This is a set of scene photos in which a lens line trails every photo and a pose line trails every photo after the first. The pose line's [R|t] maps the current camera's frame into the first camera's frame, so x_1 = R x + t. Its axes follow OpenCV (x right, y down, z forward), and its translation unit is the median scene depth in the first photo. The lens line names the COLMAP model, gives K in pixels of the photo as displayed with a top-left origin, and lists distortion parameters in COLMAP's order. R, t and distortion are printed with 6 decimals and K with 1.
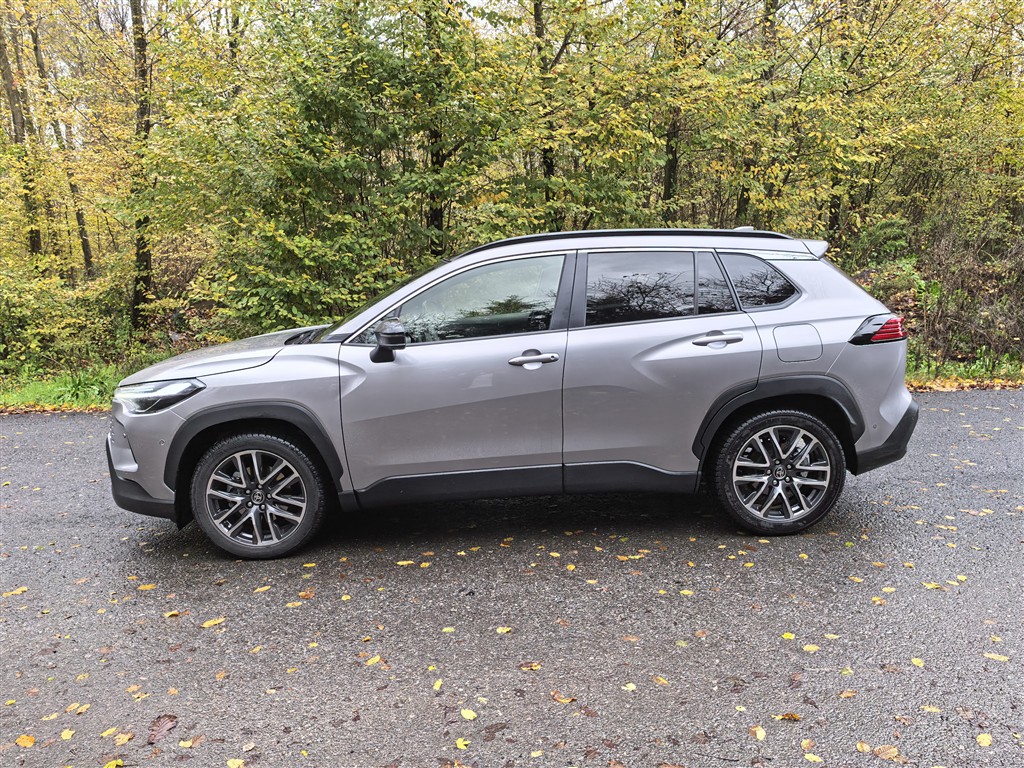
lens RADIAL K [[715.7, 0, 511.9], [0, 715.7, 382.8], [0, 0, 1]] dist [0.007912, 0.001302]
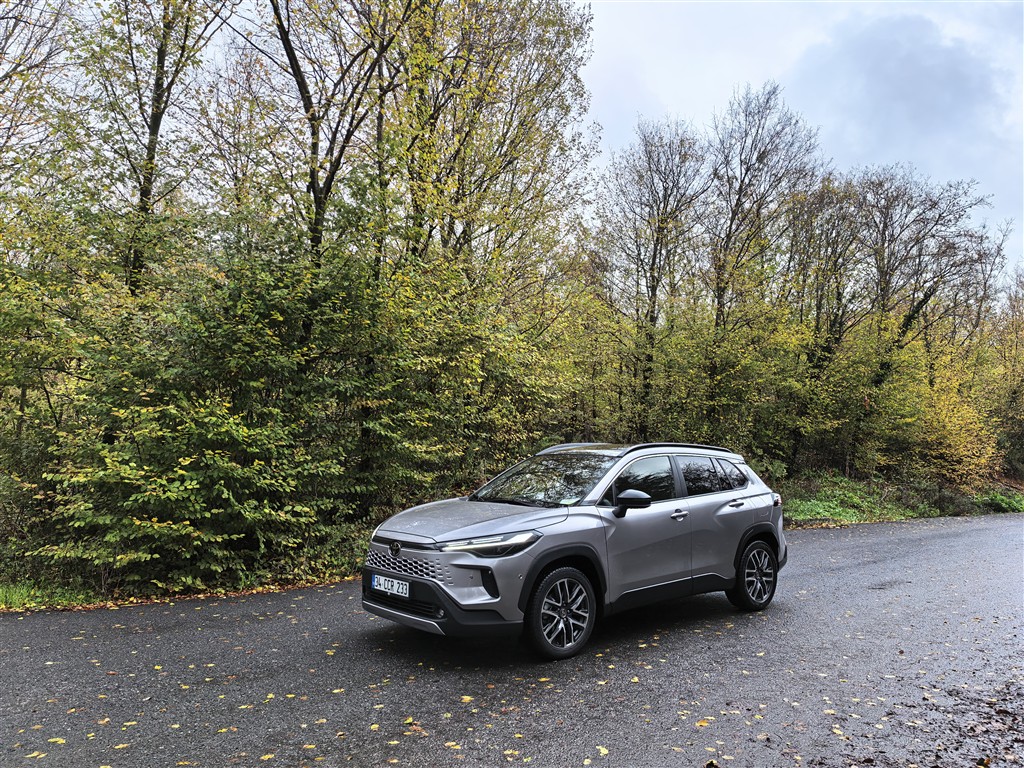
lens RADIAL K [[715.7, 0, 512.4], [0, 715.7, 384.4], [0, 0, 1]] dist [0.007912, 0.001302]
pose [[0.775161, 0.104609, 0.623043, -1.403649], [0.069215, 0.966197, -0.248339, 0.065587], [-0.627961, 0.235627, 0.741718, -0.125226]]
